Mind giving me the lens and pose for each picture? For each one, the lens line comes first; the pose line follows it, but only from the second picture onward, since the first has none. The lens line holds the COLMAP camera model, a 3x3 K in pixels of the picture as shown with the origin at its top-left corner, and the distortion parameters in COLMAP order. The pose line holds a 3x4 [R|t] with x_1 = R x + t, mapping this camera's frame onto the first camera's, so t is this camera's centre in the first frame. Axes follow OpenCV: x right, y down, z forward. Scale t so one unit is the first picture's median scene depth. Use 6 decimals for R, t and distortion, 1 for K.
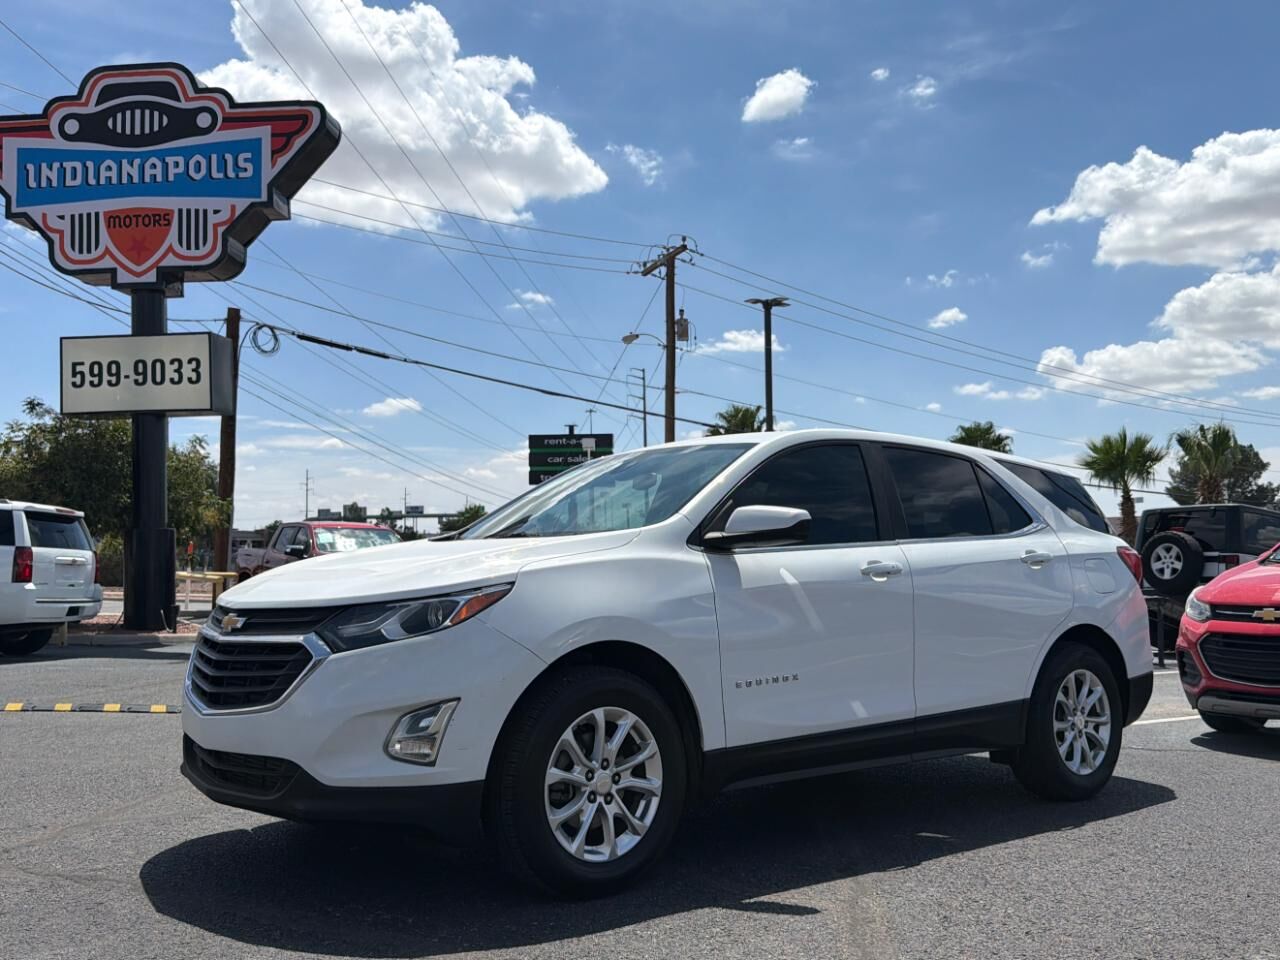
lens RADIAL K [[1182.3, 0, 643.9], [0, 1182.3, 499.0], [0, 0, 1]] dist [0.062627, -0.134330]
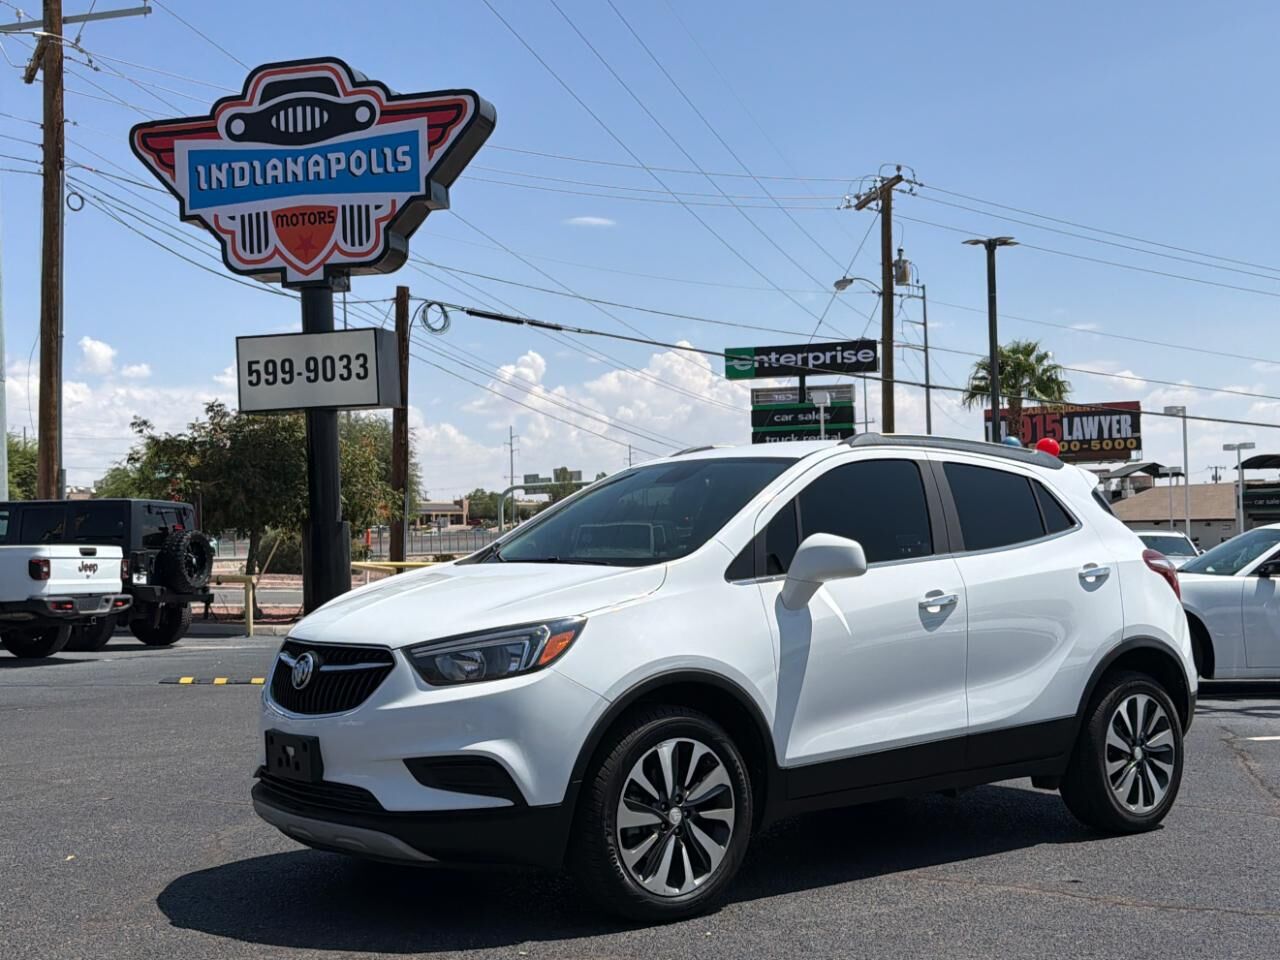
lens RADIAL K [[1620.2, 0, 662.2], [0, 1620.2, 485.9], [0, 0, 1]] dist [0.252421, -0.670692]
pose [[0.981172, -0.017891, -0.192307, 0.139331], [0.022858, 0.999459, 0.023640, -0.032393], [0.191780, -0.027590, 0.981050, -0.321319]]
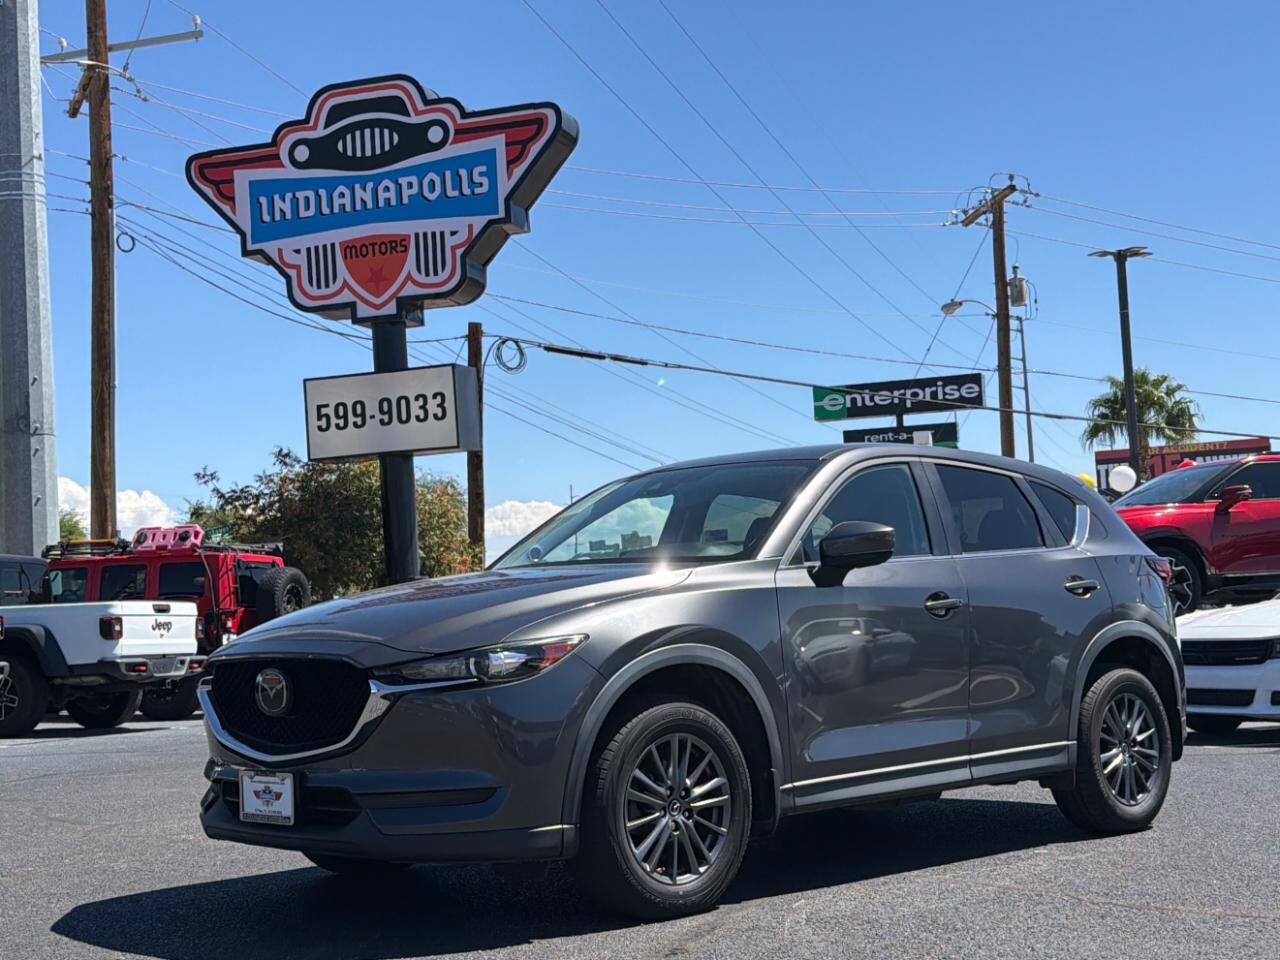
lens RADIAL K [[1760.8, 0, 647.6], [0, 1760.8, 485.1], [0, 0, 1]] dist [0.209032, -0.492811]
pose [[0.971210, -0.052070, -0.232466, 0.097949], [0.049526, 0.998632, -0.016770, -0.014421], [0.233021, 0.004774, 0.972460, -0.304630]]
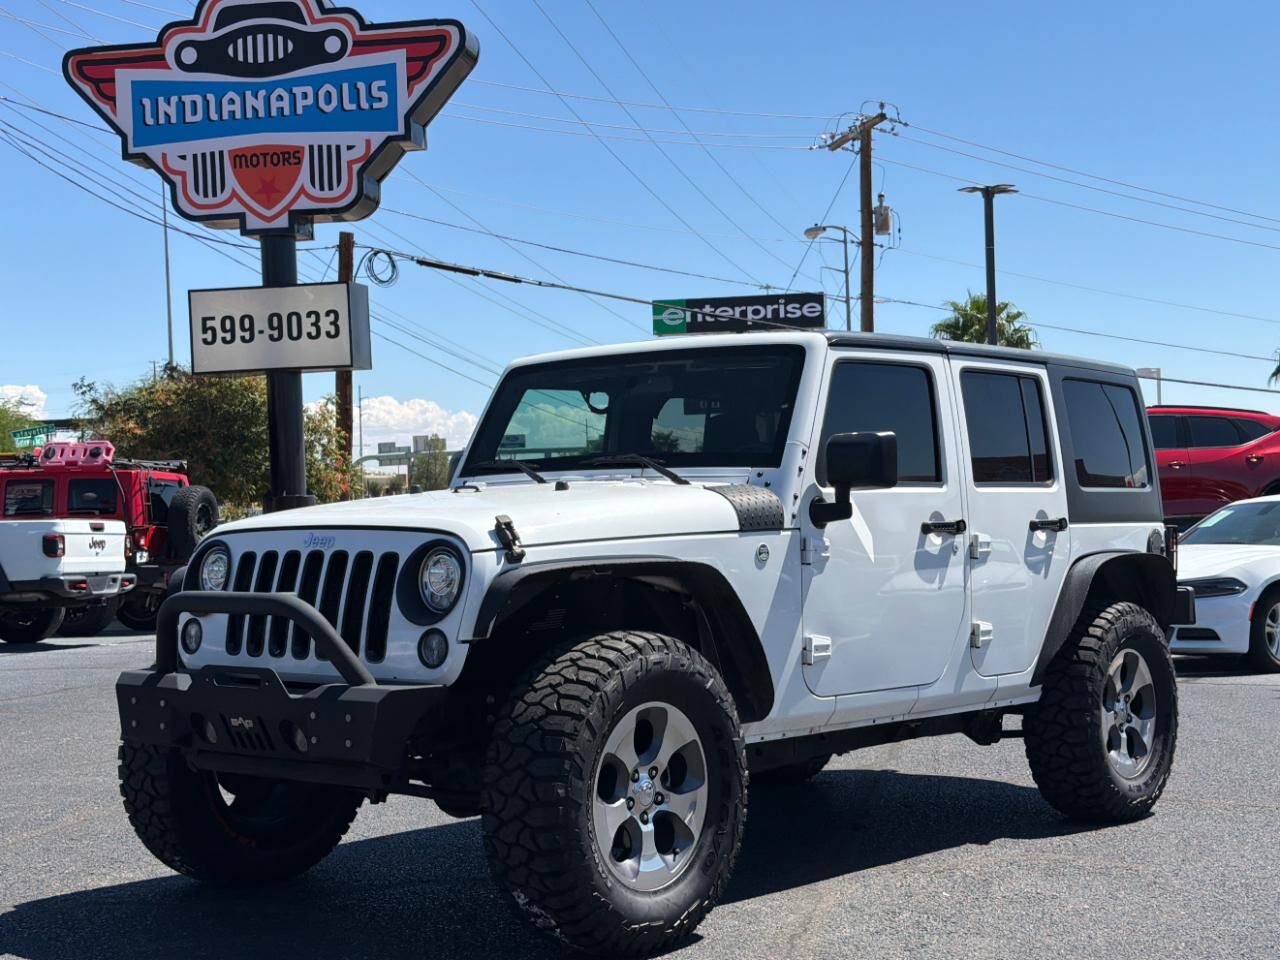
lens RADIAL K [[1929.7, 0, 638.2], [0, 1929.7, 476.2], [0, 0, 1]] dist [0.207838, -0.482162]
pose [[0.993334, -0.015800, -0.114181, 0.026160], [0.019991, 0.999164, 0.035657, -0.038422], [0.113522, -0.037702, 0.992820, -0.462424]]
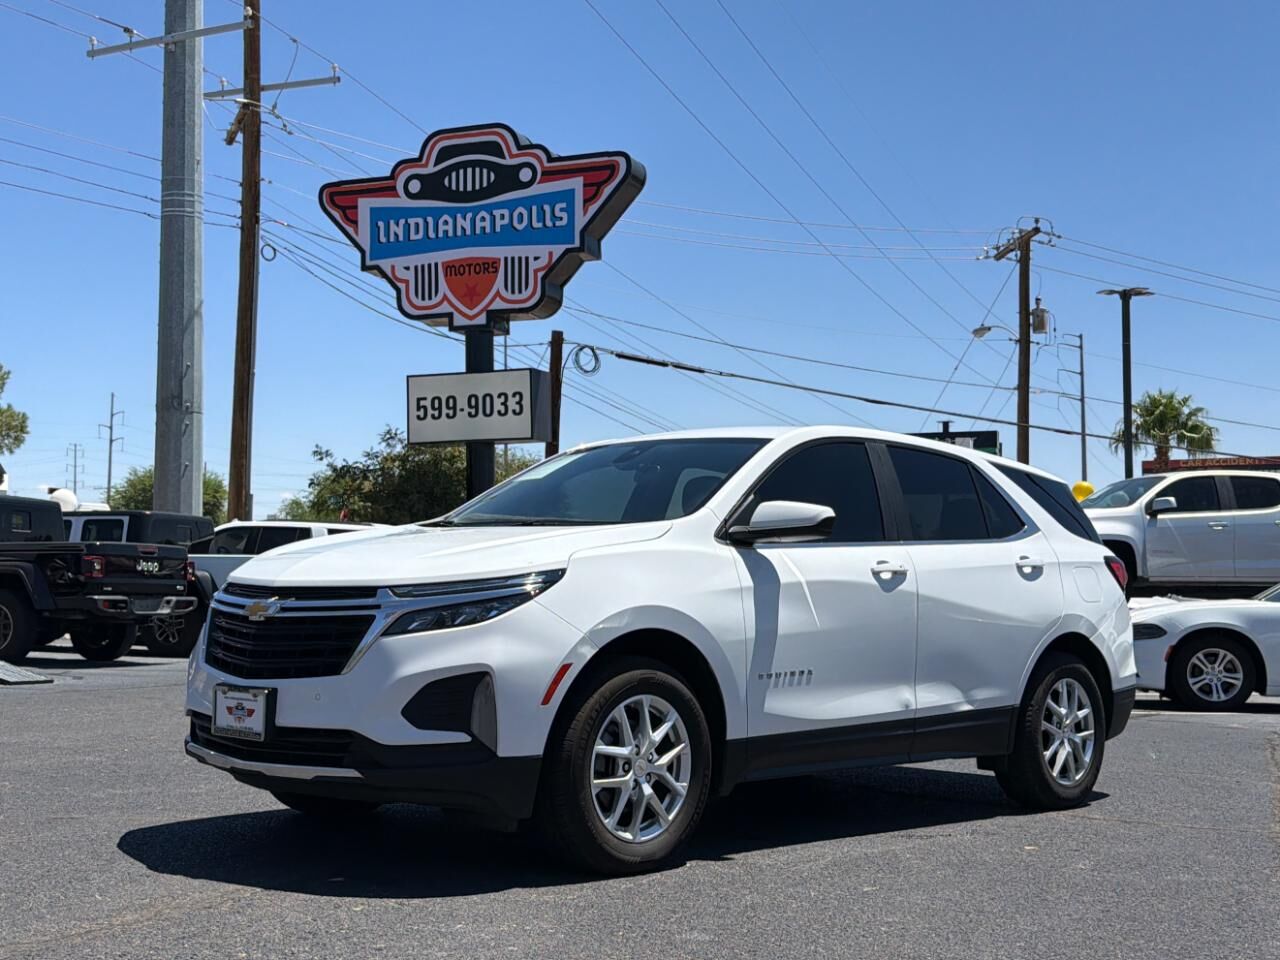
lens RADIAL K [[1649.8, 0, 647.3], [0, 1649.8, 483.7], [0, 0, 1]] dist [0.211961, -0.537212]
pose [[0.955954, -0.004936, -0.293476, 0.187584], [0.002423, 0.999957, -0.008924, -0.018623], [0.293508, 0.007820, 0.955925, -0.433103]]
